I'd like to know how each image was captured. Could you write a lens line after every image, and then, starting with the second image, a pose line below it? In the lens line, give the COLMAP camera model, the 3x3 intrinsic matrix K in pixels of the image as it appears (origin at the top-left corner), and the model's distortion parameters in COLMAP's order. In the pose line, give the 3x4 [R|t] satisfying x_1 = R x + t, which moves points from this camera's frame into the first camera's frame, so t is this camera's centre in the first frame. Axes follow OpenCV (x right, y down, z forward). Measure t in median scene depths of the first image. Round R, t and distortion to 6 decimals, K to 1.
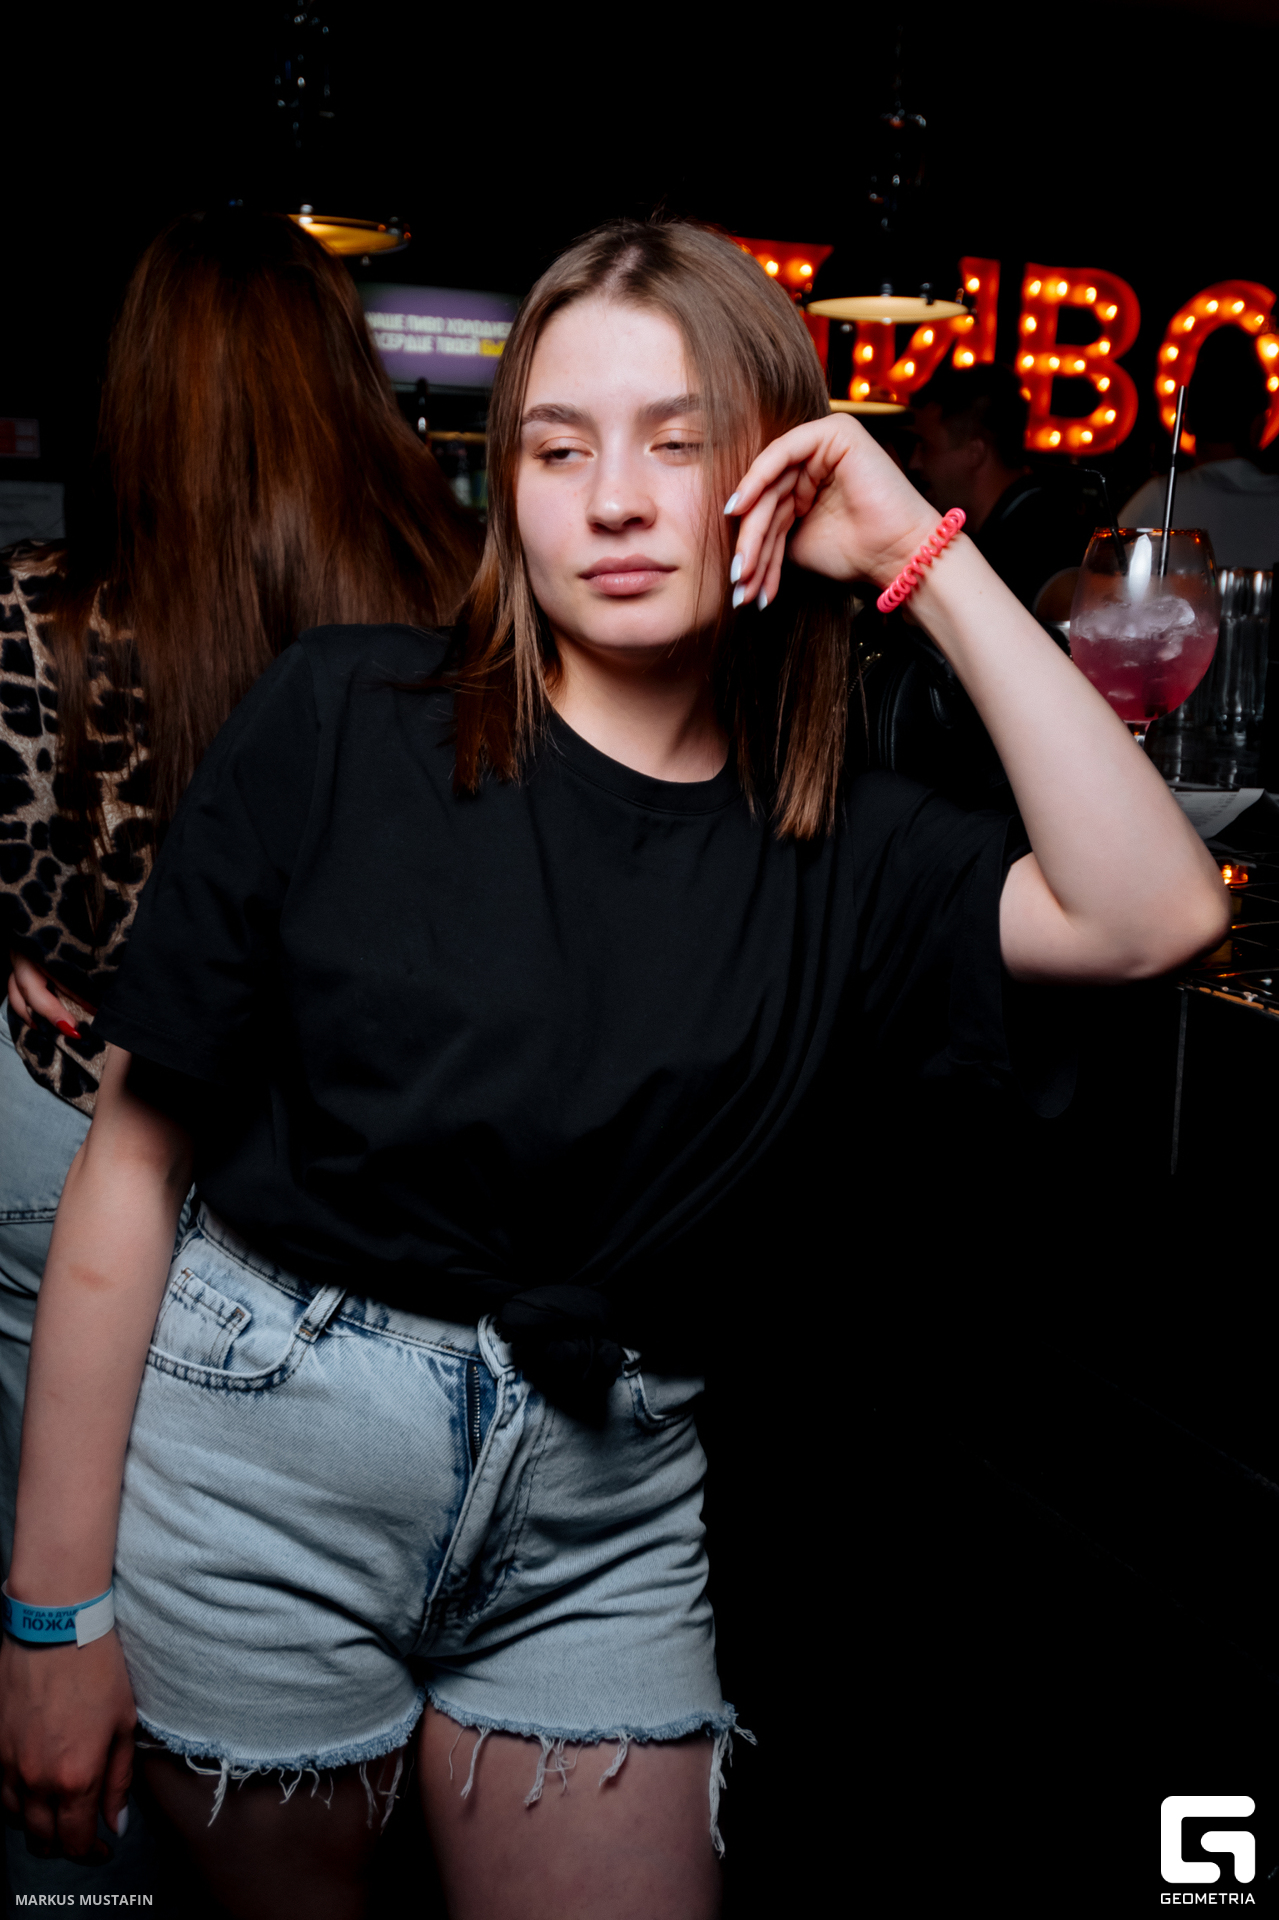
lens RADIAL K [[1906.3, 0, 639.5], [0, 1906.3, 960.0], [0, 0, 1]] dist [0.077262, -0.271004]
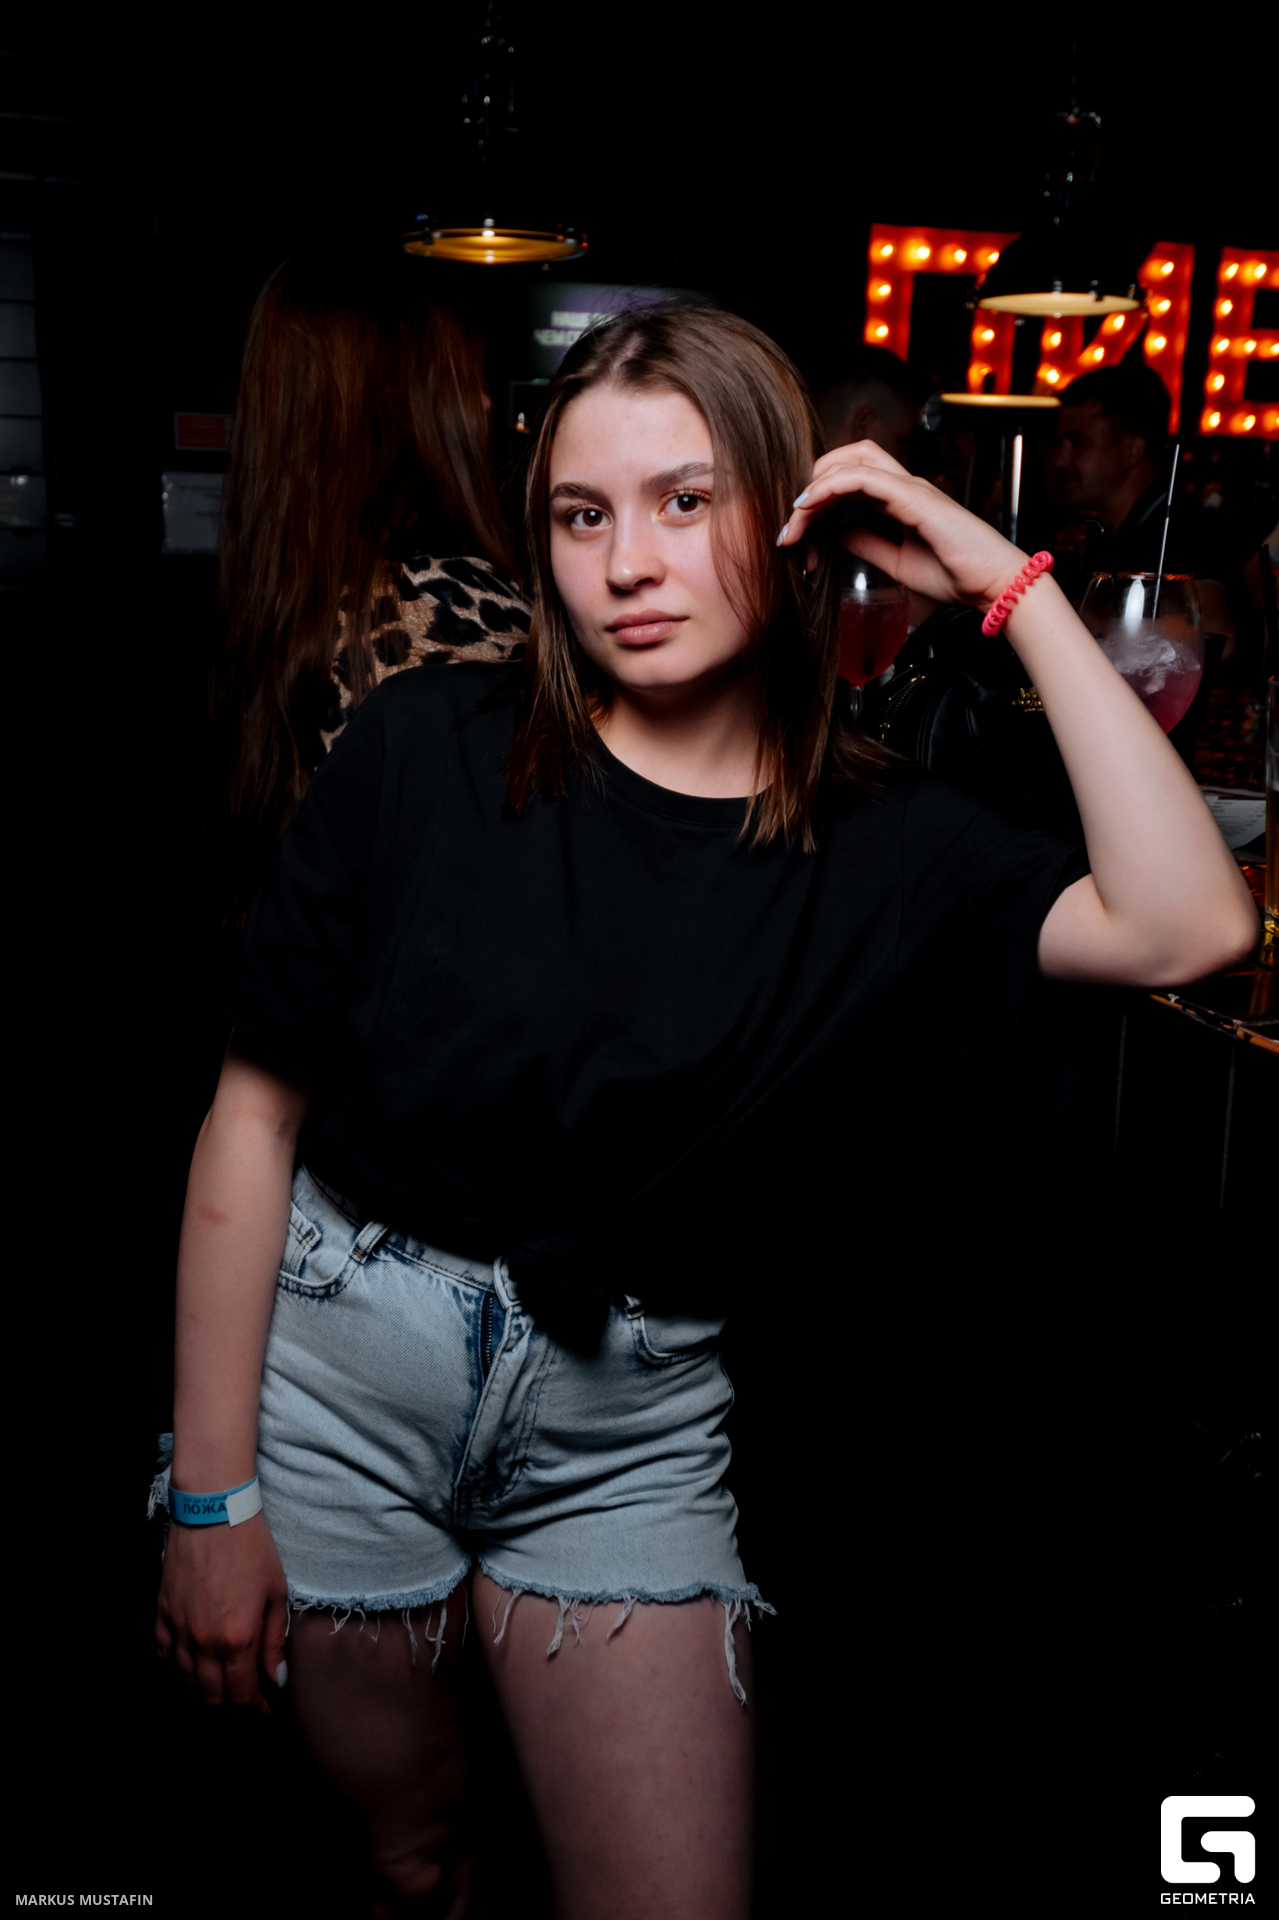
lens RADIAL K [[1906.3, 0, 639.5], [0, 1906.3, 960.0], [0, 0, 1]] dist [0.077262, -0.271004]
pose [[0.967224, 0.064041, -0.245716, 0.275866], [-0.045735, 0.995785, 0.079502, -0.091688], [0.249771, -0.065659, 0.966076, -0.100328]]
